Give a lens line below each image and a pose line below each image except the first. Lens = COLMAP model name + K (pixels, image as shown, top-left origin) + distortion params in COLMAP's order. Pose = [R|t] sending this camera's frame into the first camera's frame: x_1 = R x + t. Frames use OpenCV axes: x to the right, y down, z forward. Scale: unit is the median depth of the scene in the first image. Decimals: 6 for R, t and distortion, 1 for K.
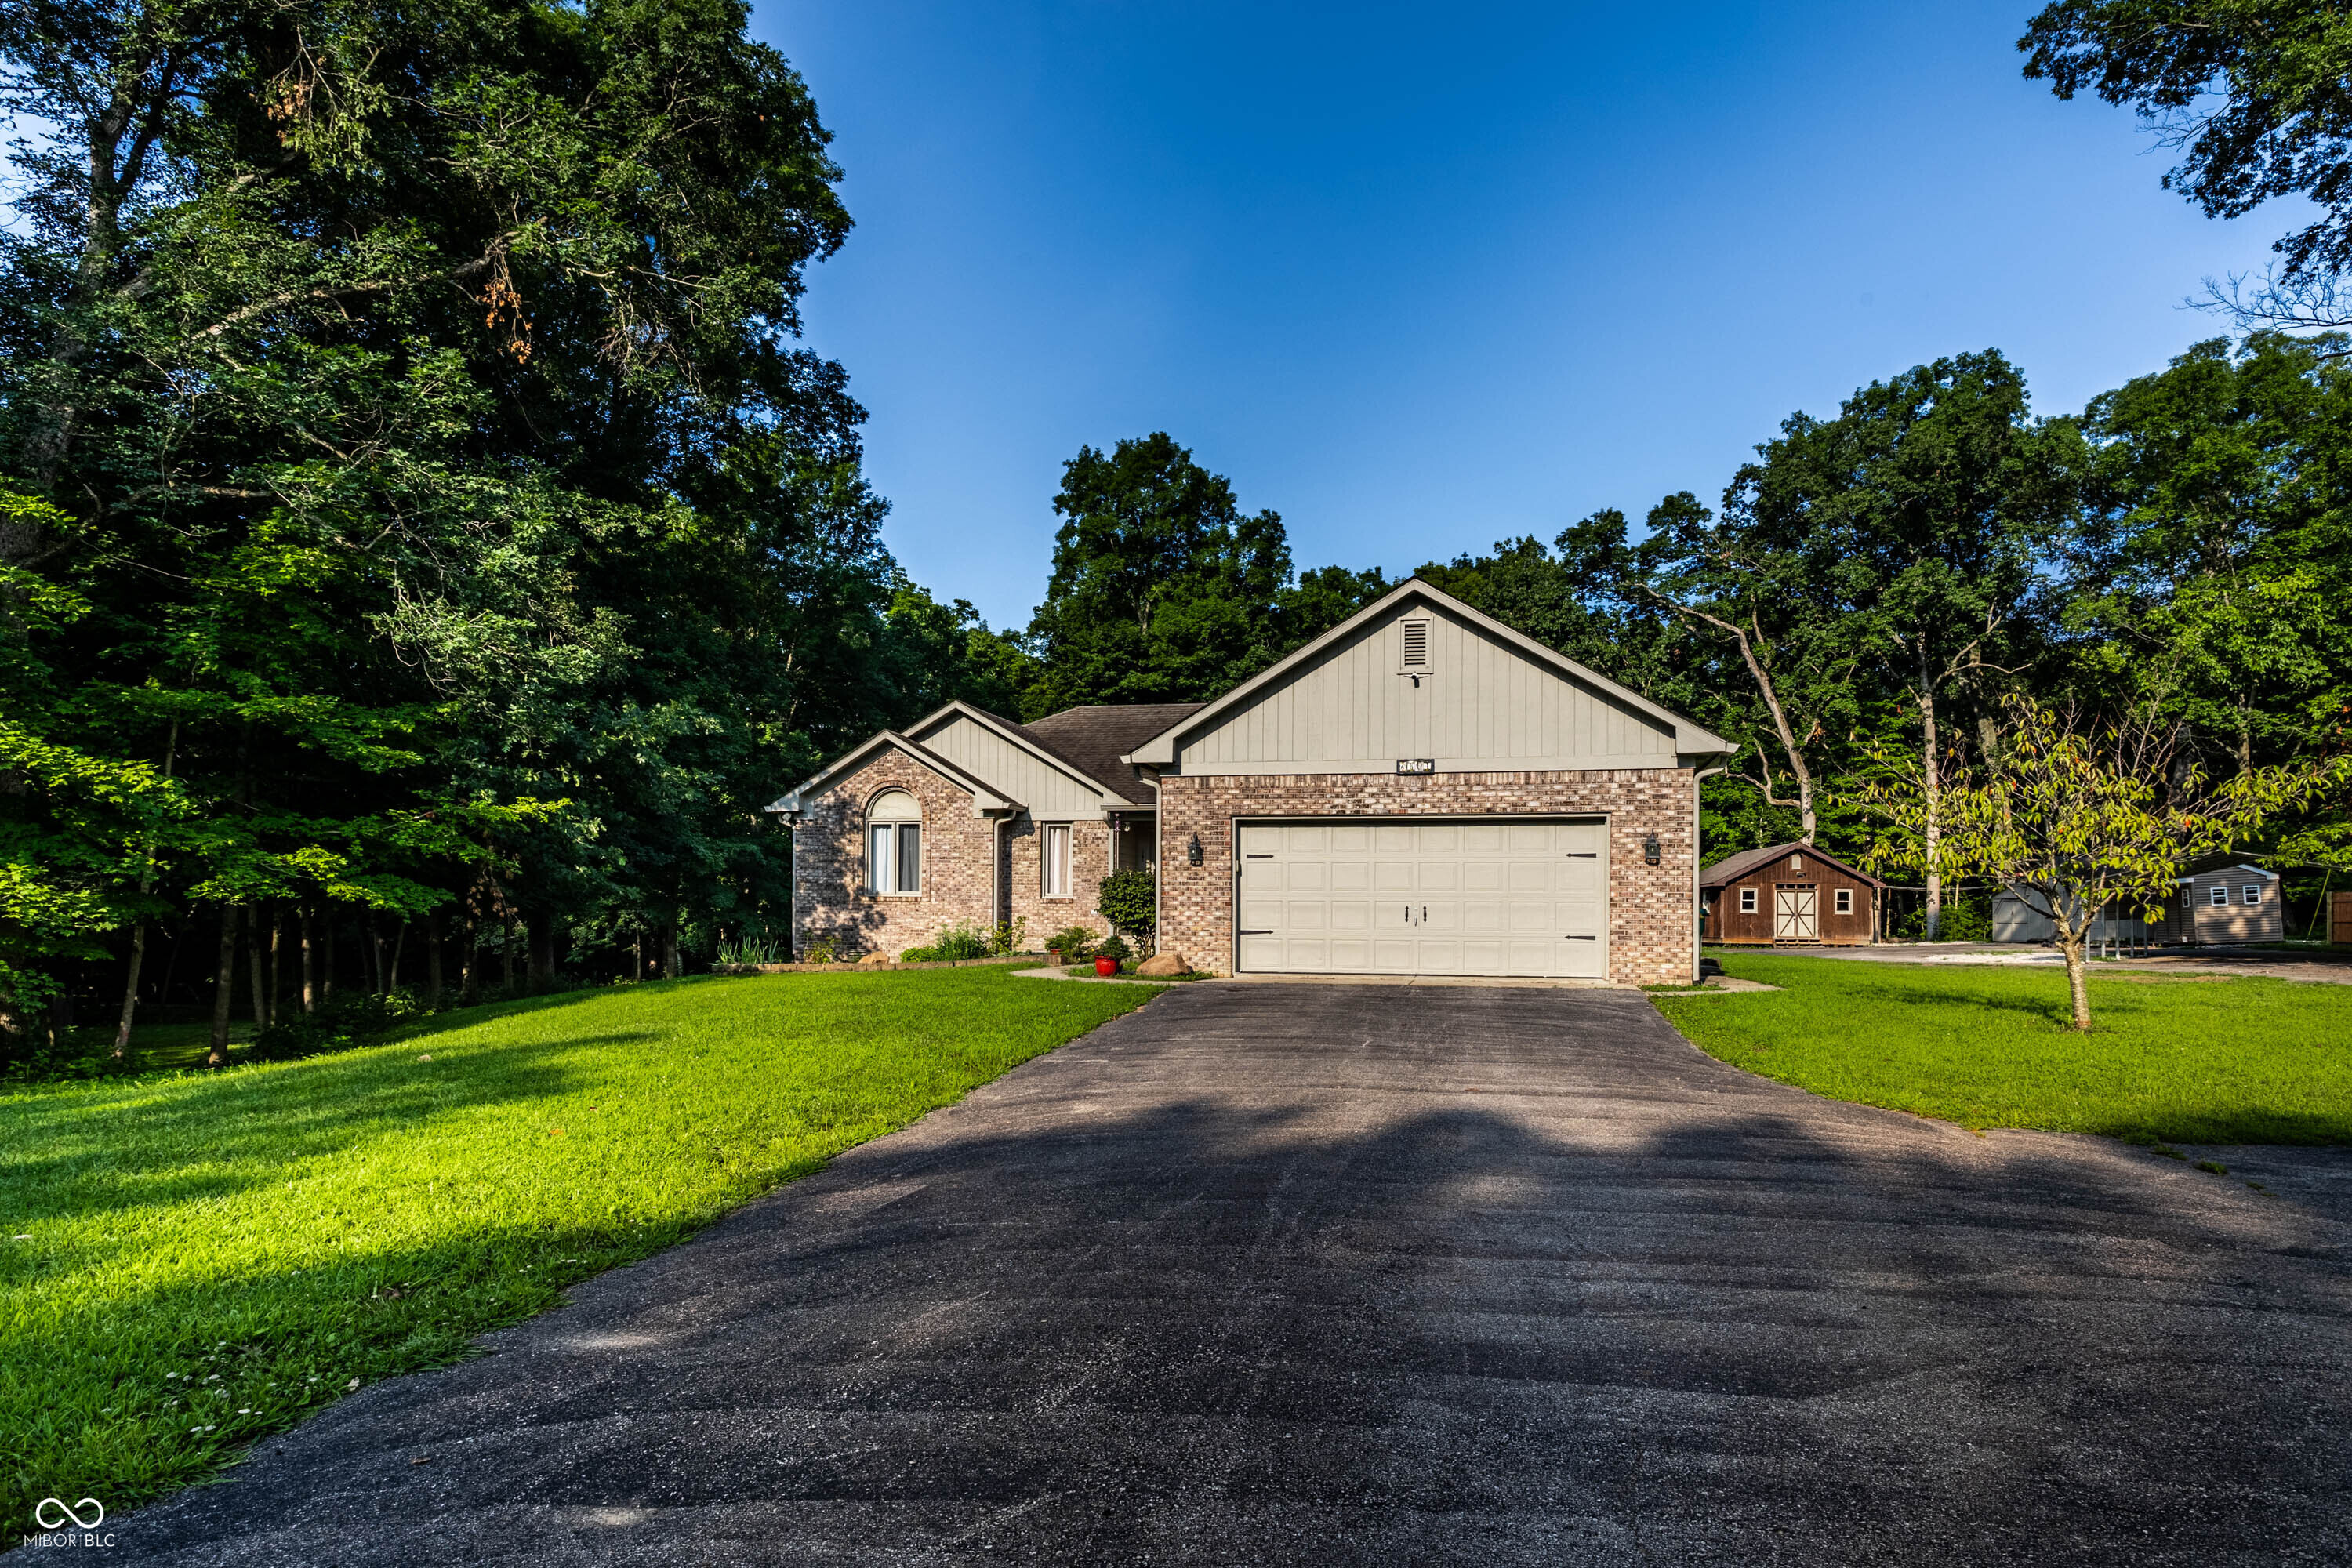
lens RADIAL K [[1346.7, 0, 1164.3], [0, 1346.7, 907.5], [0, 0, 1]] dist [-0.002528, 0.004481]
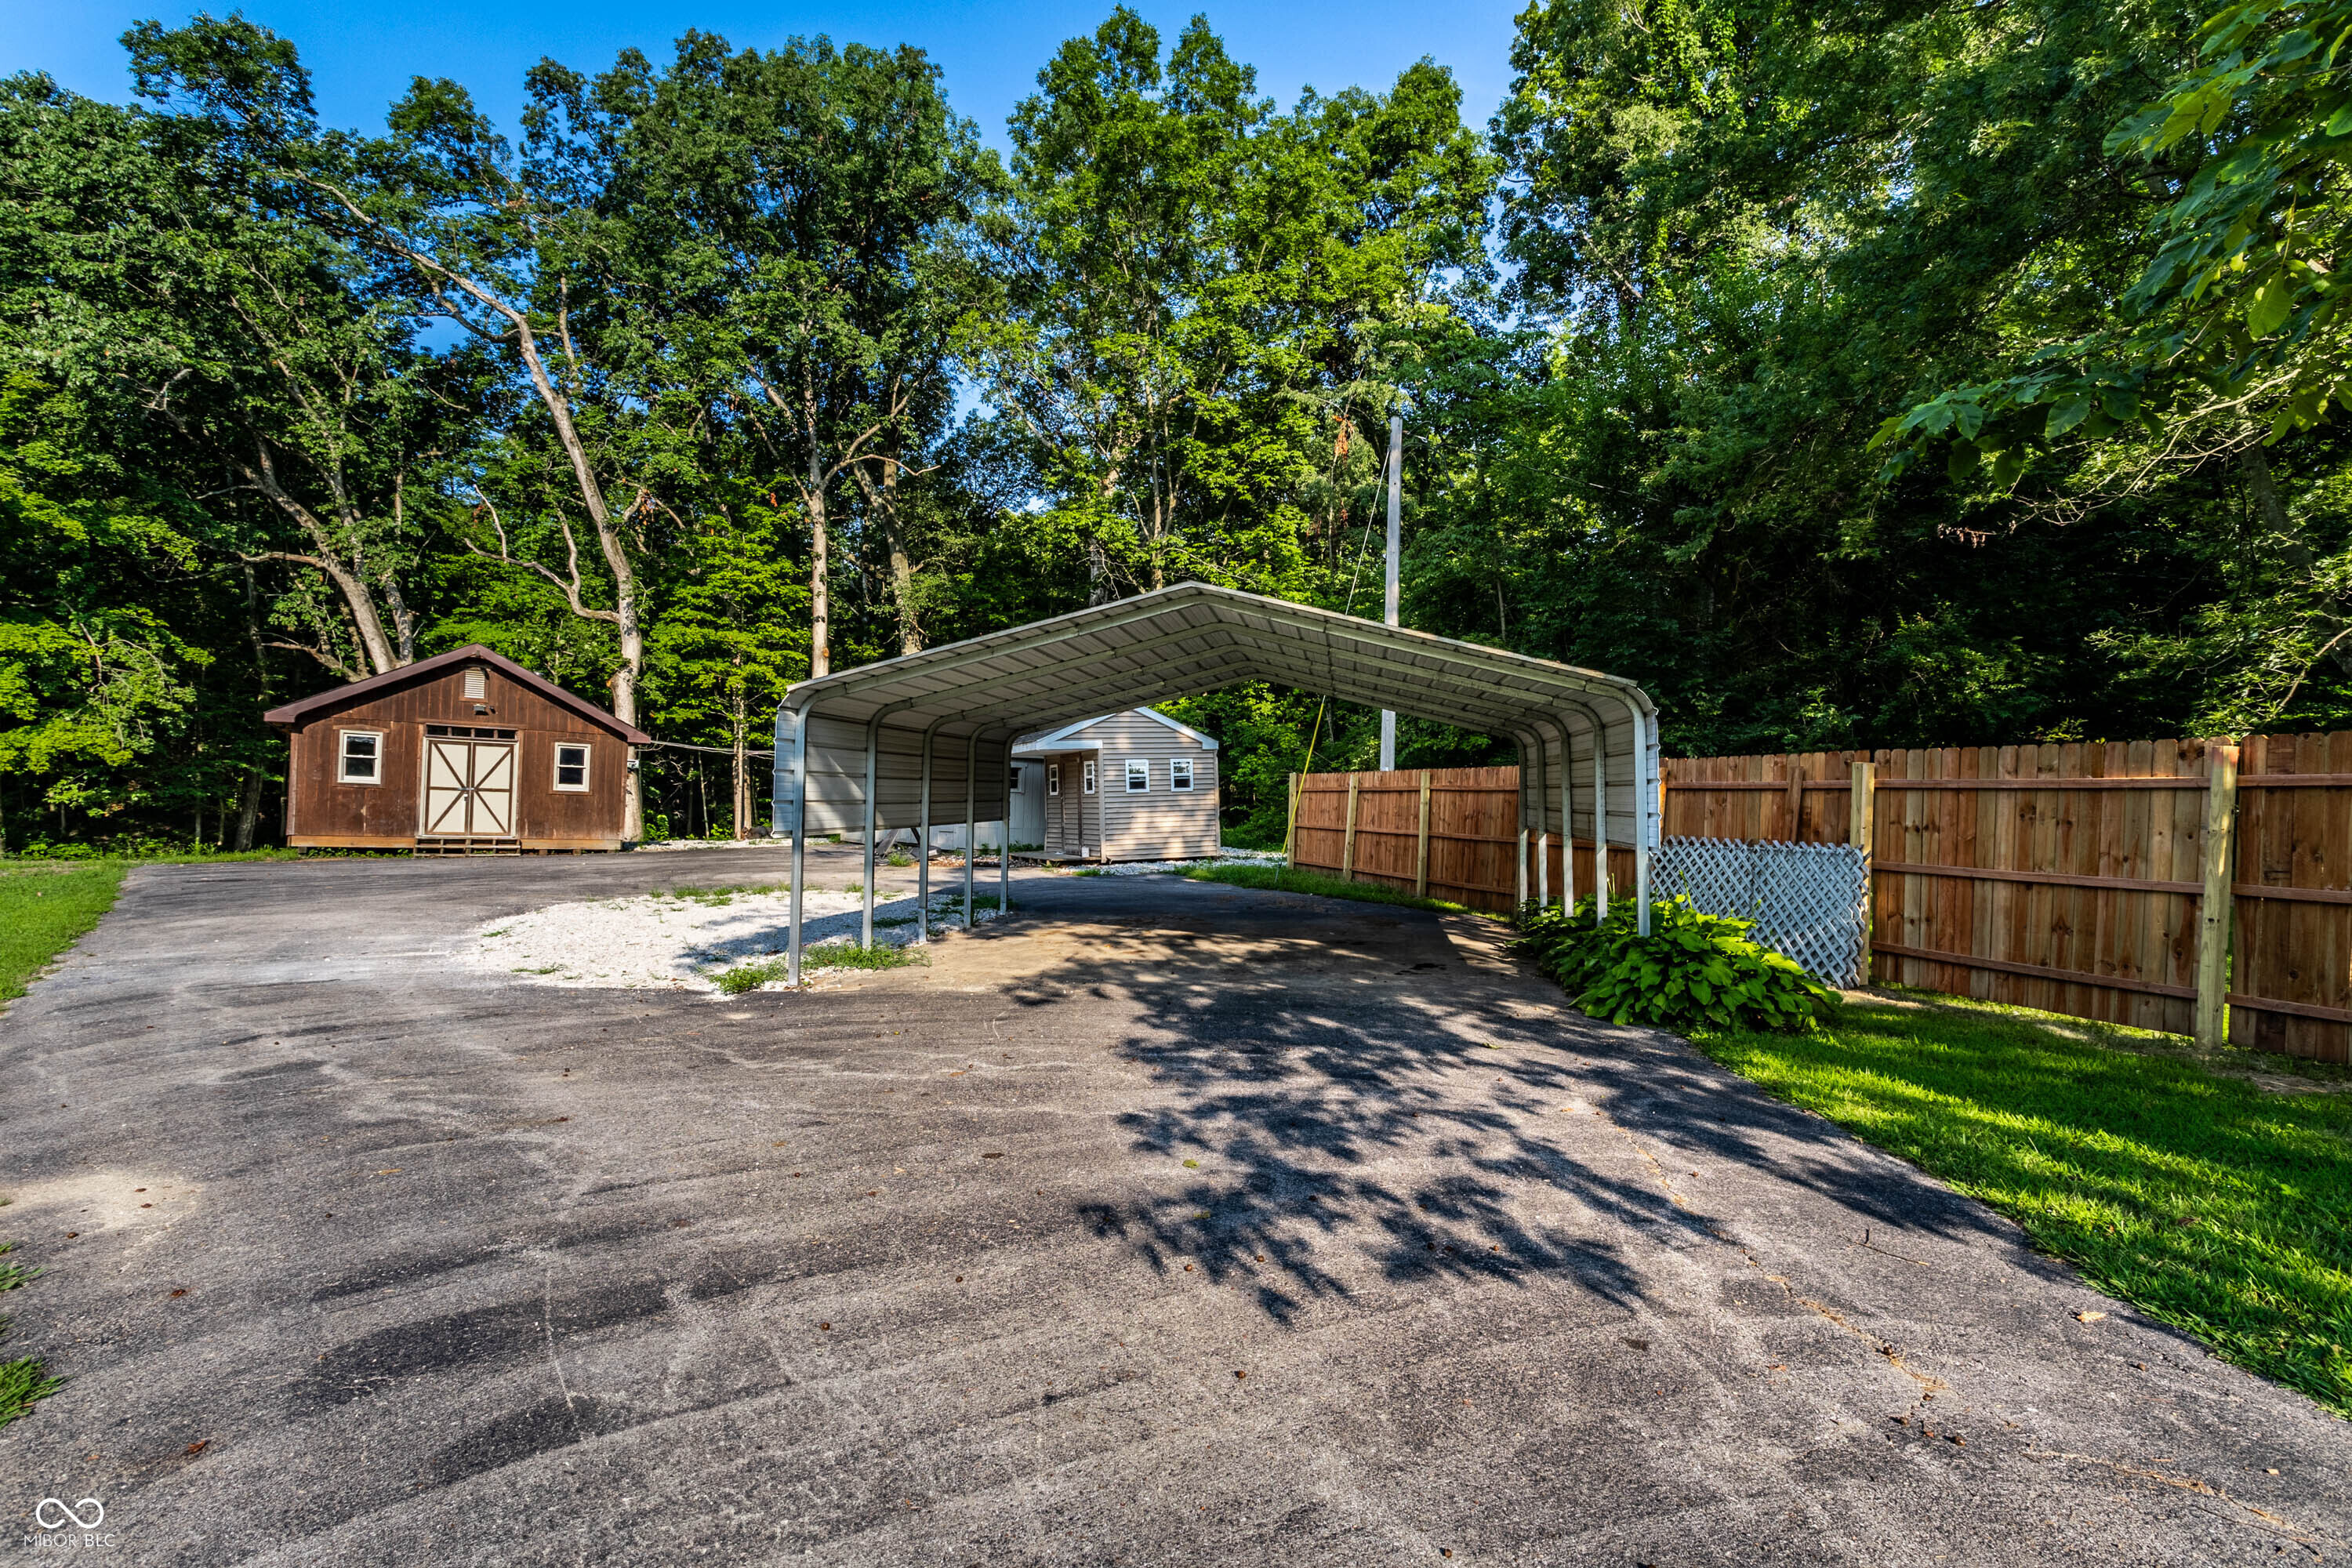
lens RADIAL K [[1119.8, 0, 1161.7], [0, 1119.8, 795.1], [0, 0, 1]] dist [0.000290, 0.003104]
pose [[0.757805, 0.024863, 0.652008, 0.769526], [-0.033699, 0.999431, 0.001056, -0.003334], [-0.651611, -0.022772, 0.758212, 1.011733]]
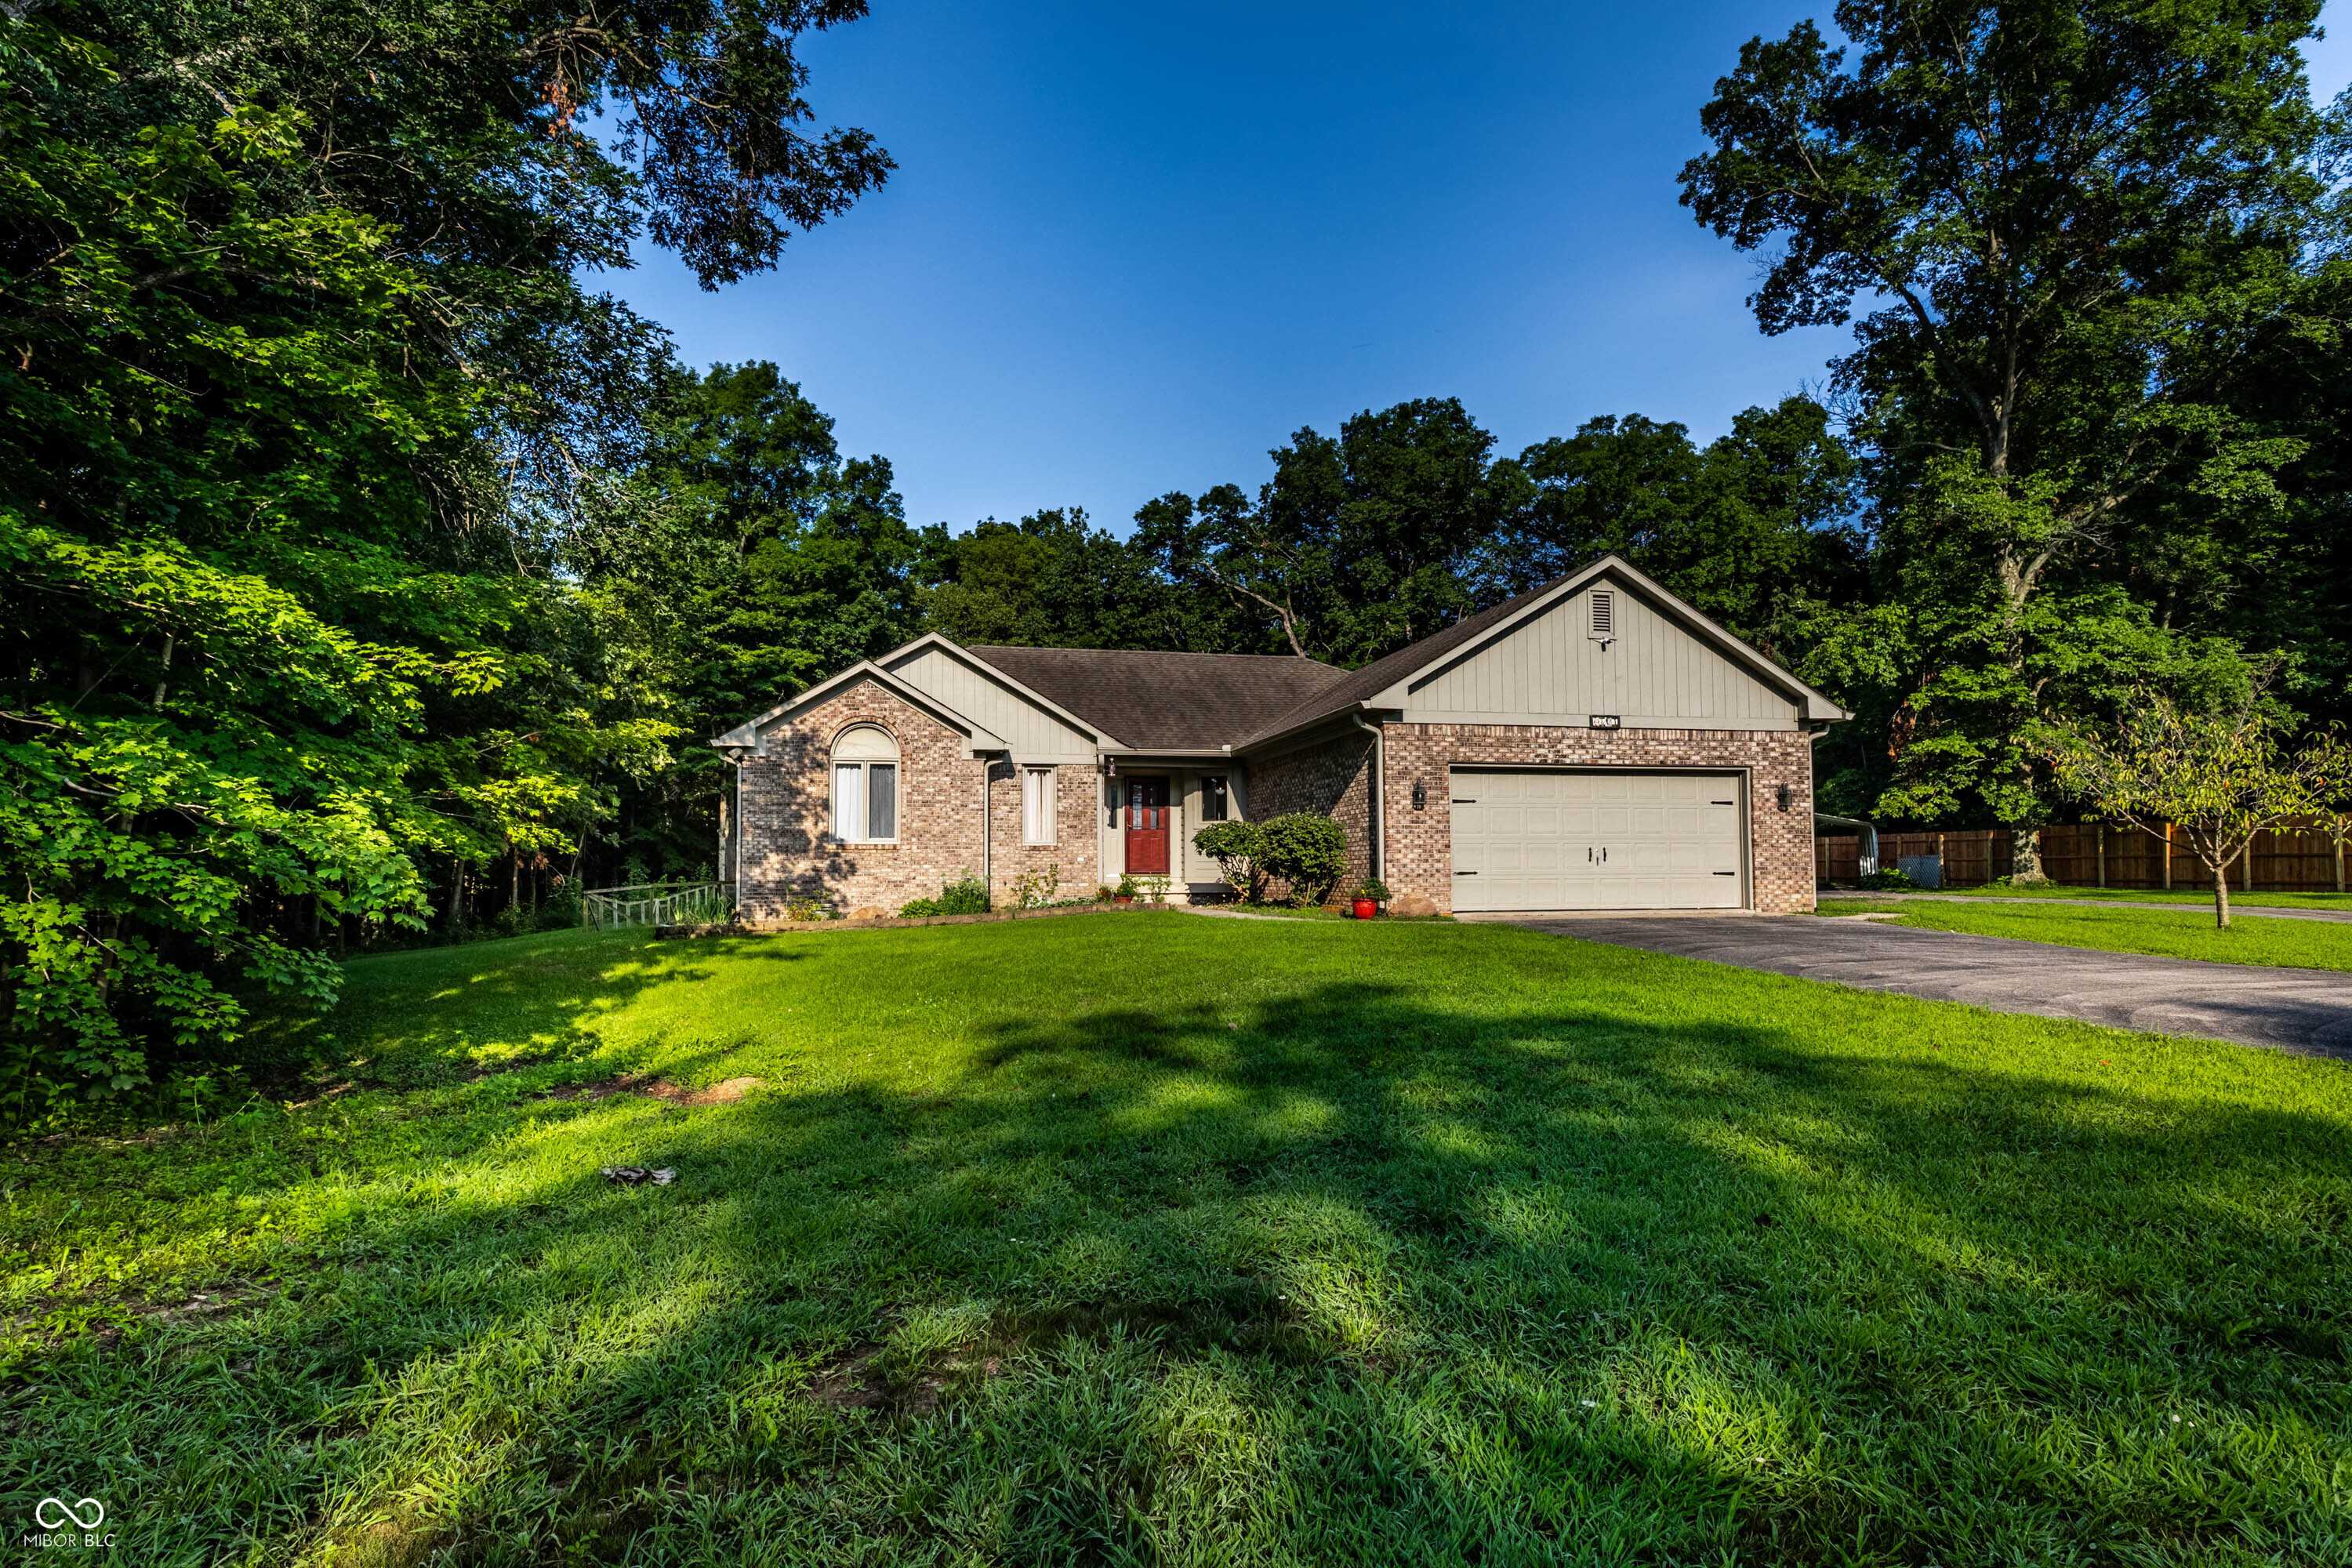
lens RADIAL K [[1346.7, 0, 1122.6], [0, 1346.7, 792.2], [0, 0, 1]] dist [-0.002528, 0.004481]
pose [[0.902687, 0.014520, 0.430052, -0.426069], [0.007885, 0.998704, -0.050271, 0.004097], [-0.430225, 0.048770, 0.901404, 0.112061]]
